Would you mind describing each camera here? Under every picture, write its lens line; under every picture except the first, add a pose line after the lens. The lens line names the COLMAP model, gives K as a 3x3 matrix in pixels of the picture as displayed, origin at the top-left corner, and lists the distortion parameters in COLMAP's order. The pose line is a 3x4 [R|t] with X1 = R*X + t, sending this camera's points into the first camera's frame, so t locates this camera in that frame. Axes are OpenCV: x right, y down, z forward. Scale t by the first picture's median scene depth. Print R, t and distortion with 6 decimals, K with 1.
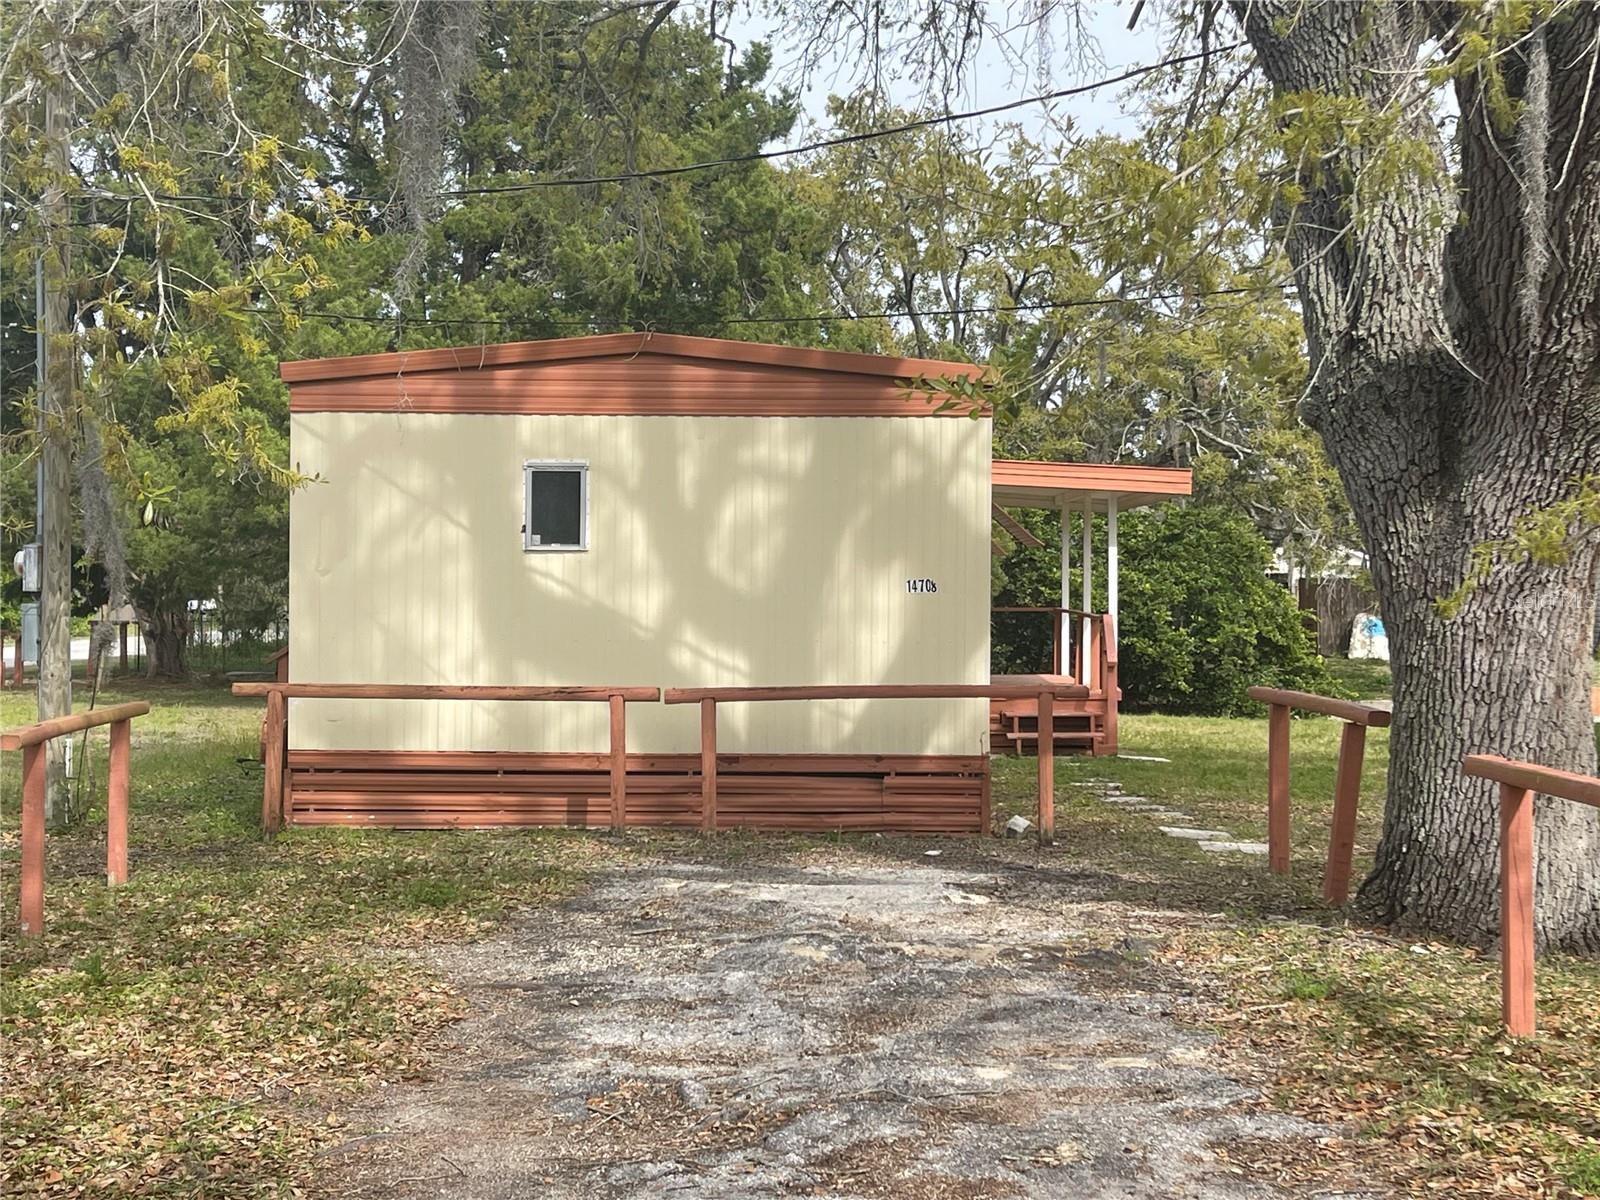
lens RADIAL K [[2397.0, 0, 799.7], [0, 2397.0, 594.6], [0, 0, 1]] dist [0.095866, 0.000000]
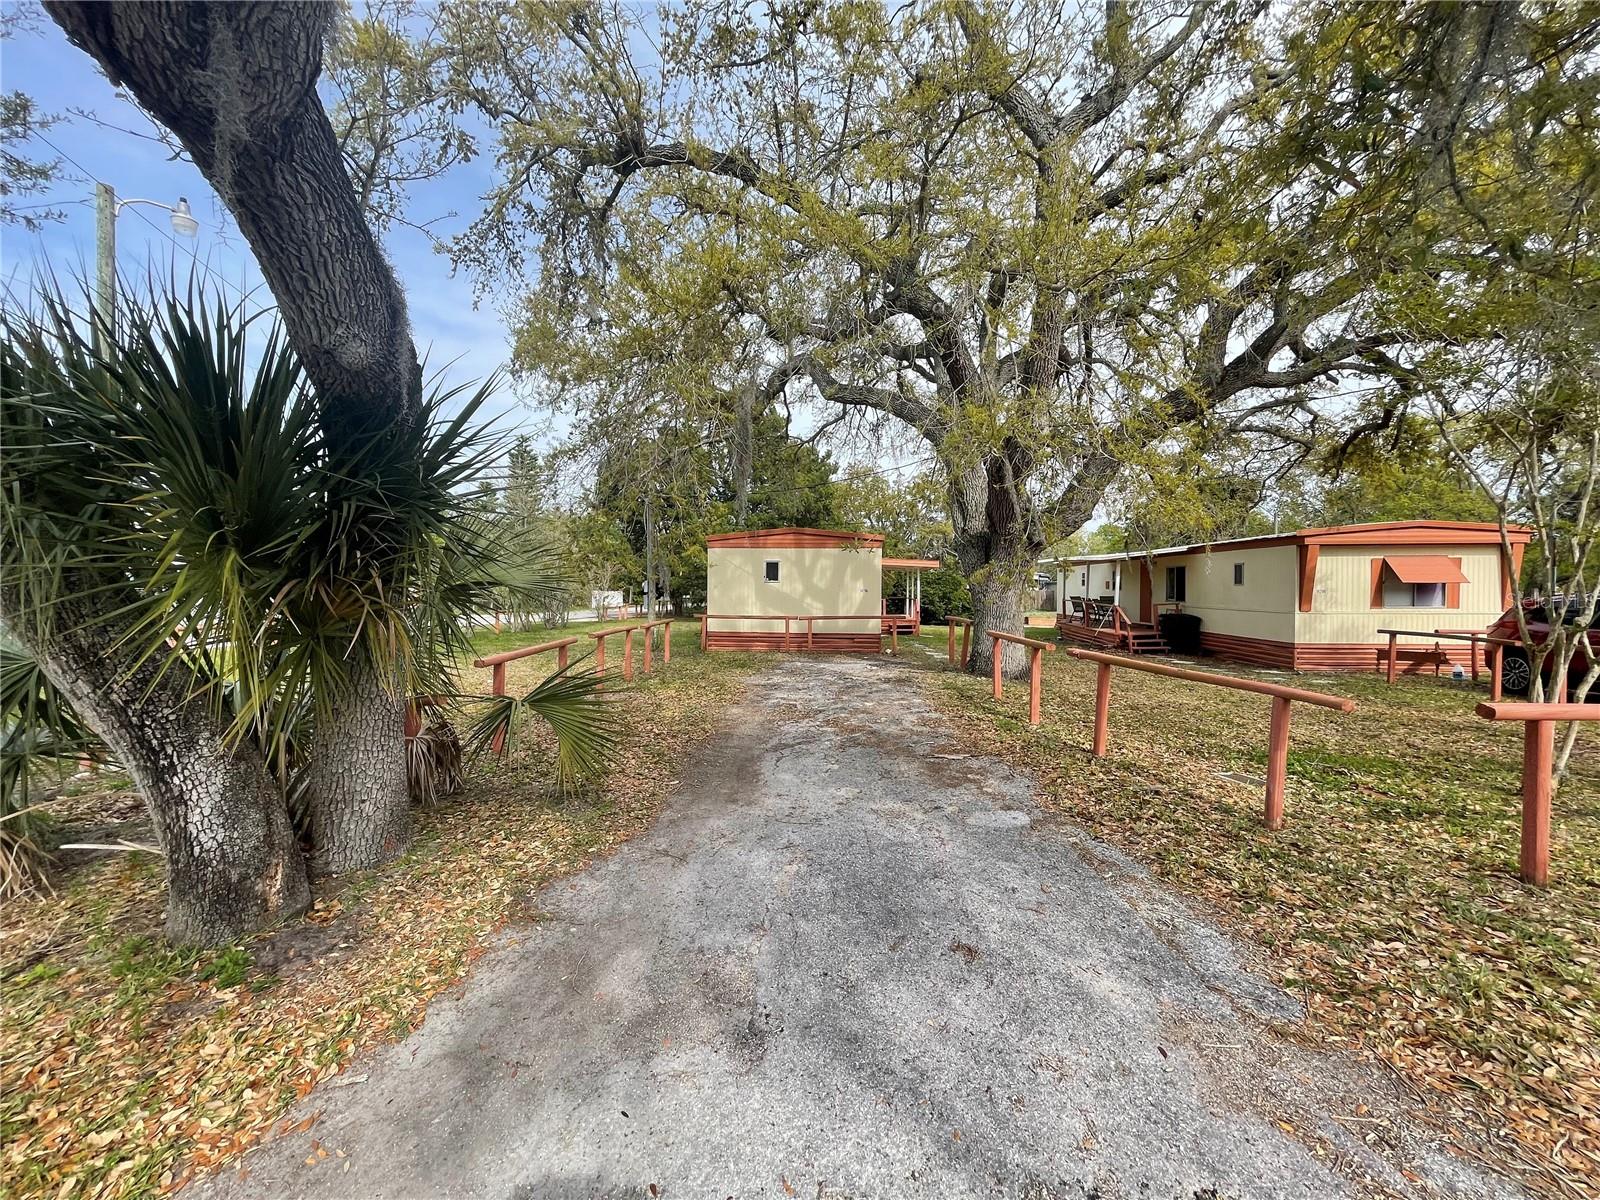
lens RADIAL K [[644.6, 0, 787.0], [0, 644.6, 608.3], [0, 0, 1]] dist [-0.010405, 0.000211]
pose [[0.996168, 0.001722, -0.087446, 0.017238], [0.000138, 0.999774, 0.021263, 0.002554], [0.087463, -0.021193, 0.995942, -0.073847]]
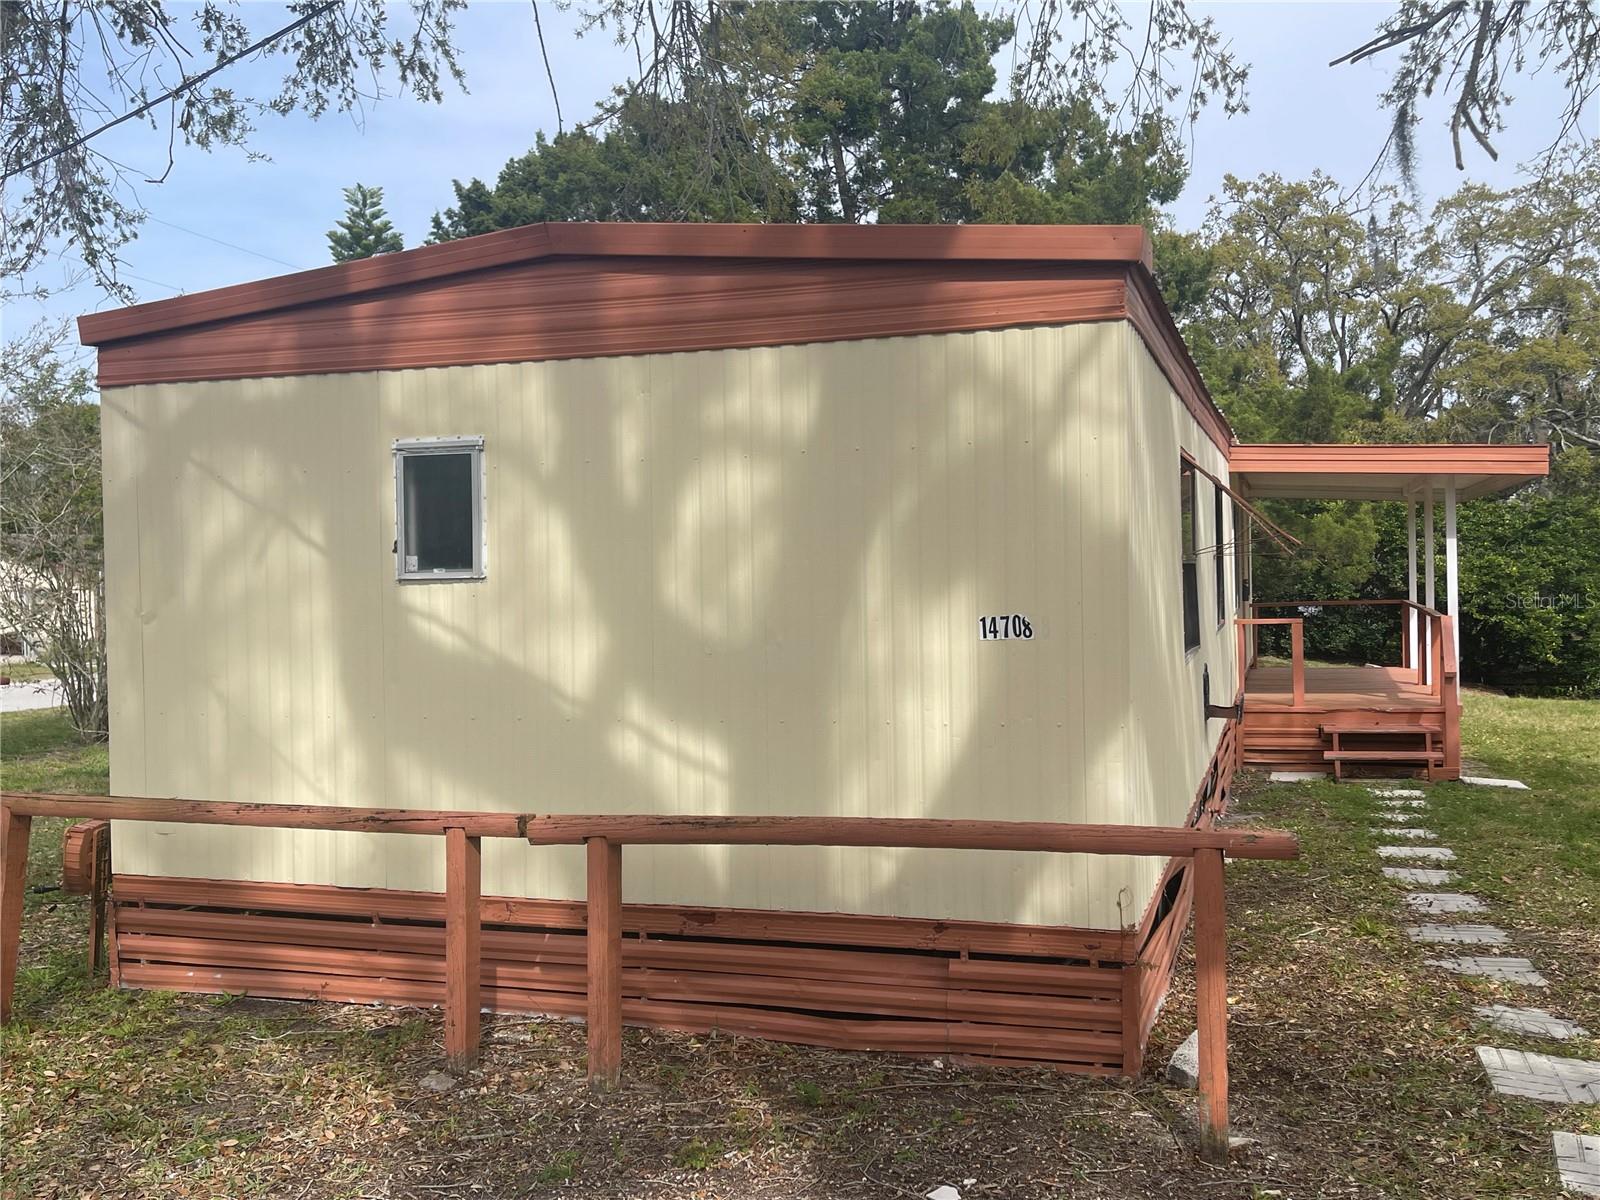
lens RADIAL K [[1489.0, 0, 823.8], [0, 1489.0, 591.6], [0, 0, 1]] dist [0.033651, 0.000000]
pose [[0.955933, -0.020627, -0.292860, 0.112721], [0.023750, 0.999693, 0.007113, -0.015261], [0.292623, -0.013755, 0.956129, 0.647470]]
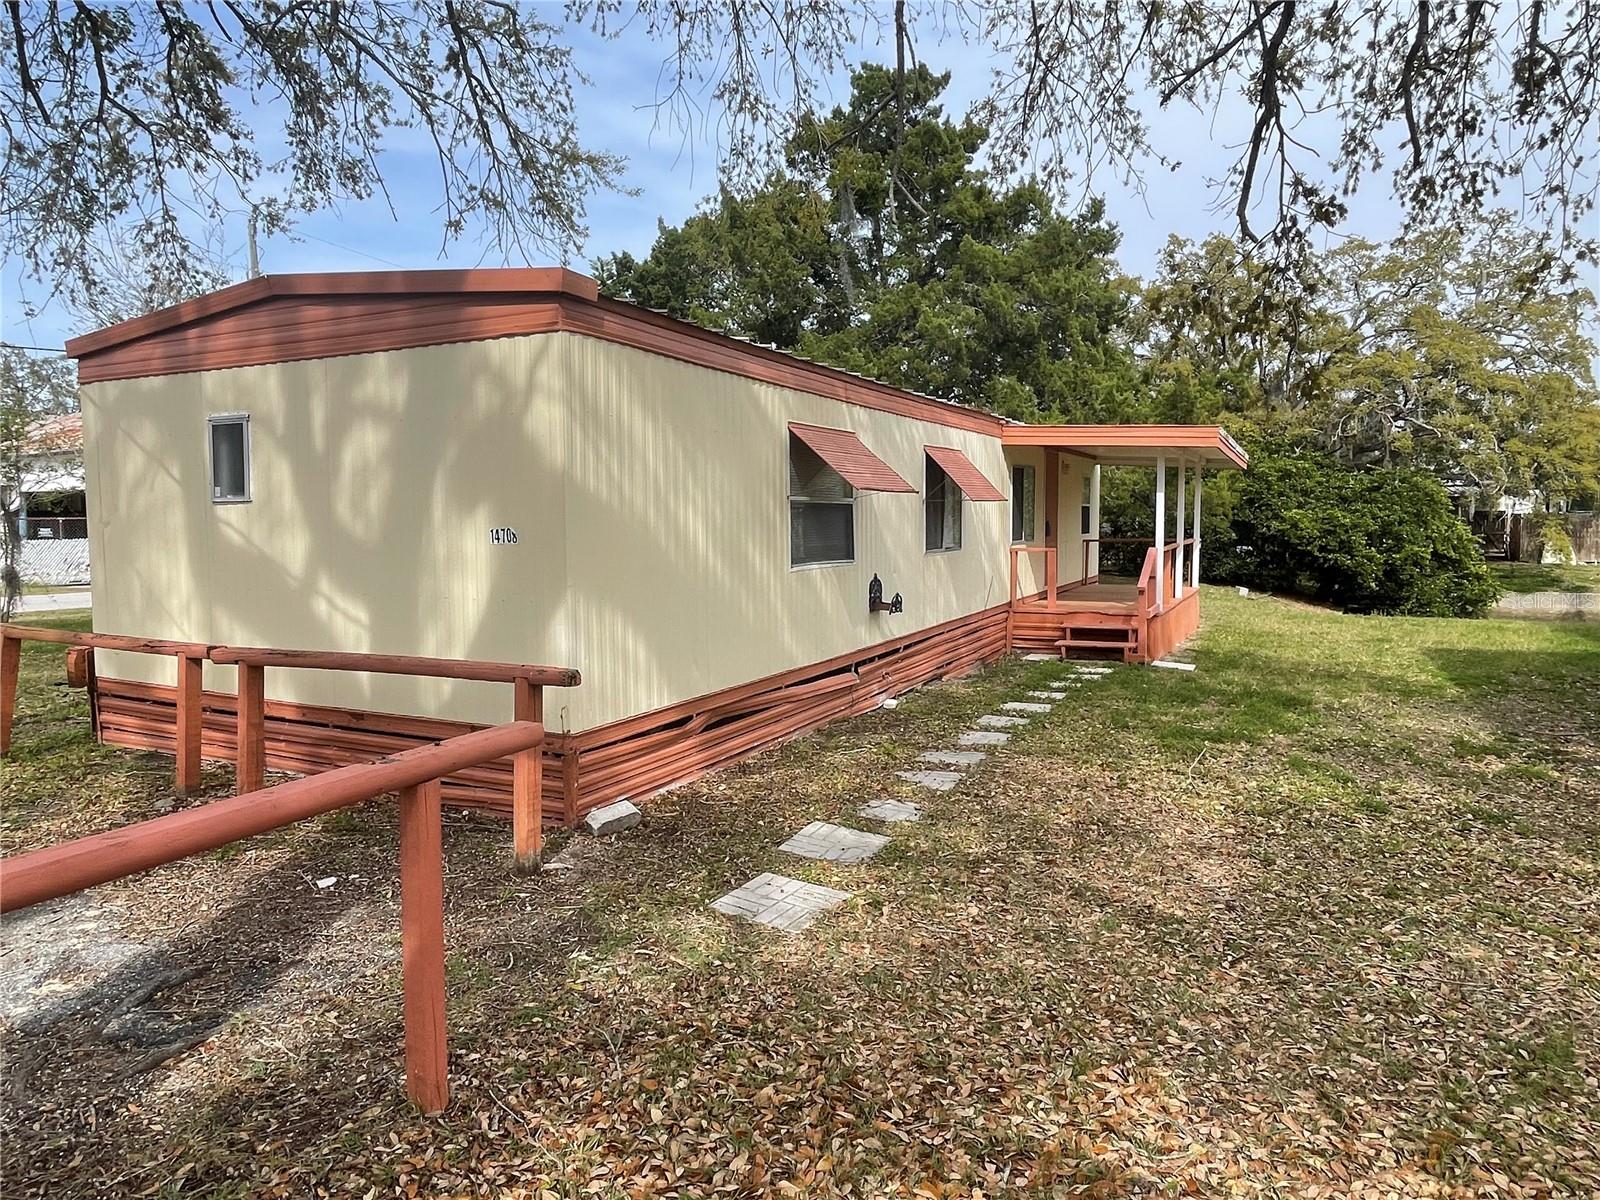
lens RADIAL K [[1010.2, 0, 808.1], [0, 1010.2, 588.5], [0, 0, 1]] dist [-0.004744, -0.002197]
pose [[0.899936, 0.020190, -0.435555, 0.309133], [0.007198, 0.998103, 0.061139, -0.005408], [0.435963, -0.058157, 0.898083, 0.716285]]
